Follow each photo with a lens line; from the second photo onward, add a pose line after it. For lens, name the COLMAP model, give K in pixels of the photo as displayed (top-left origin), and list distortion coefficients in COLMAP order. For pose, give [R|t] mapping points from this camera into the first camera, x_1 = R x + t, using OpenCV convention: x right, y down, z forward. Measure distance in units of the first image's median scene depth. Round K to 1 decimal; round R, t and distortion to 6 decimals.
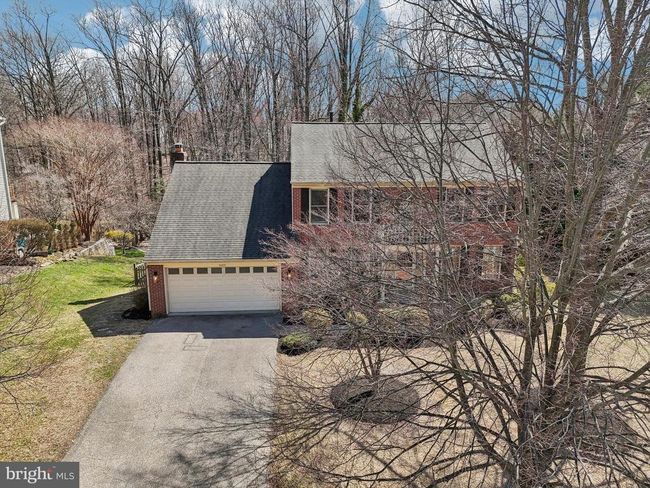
lens RADIAL K [[449.5, 0, 326.0], [0, 449.5, 243.8], [0, 0, 1]] dist [0.046887, -0.011397]
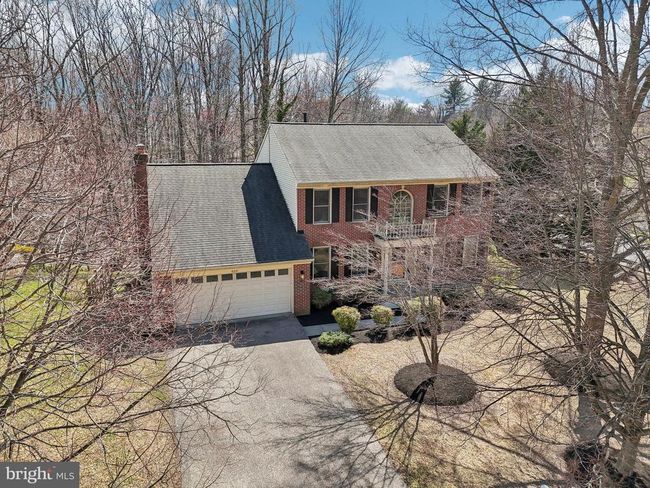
lens RADIAL K [[449.5, 0, 327.0], [0, 449.5, 243.9], [0, 0, 1]] dist [0.046887, -0.011397]
pose [[0.964469, -0.056282, 0.258132, -0.287649], [0.057682, 0.998333, 0.002150, -0.000711], [-0.257823, 0.012816, 0.966107, 0.027454]]
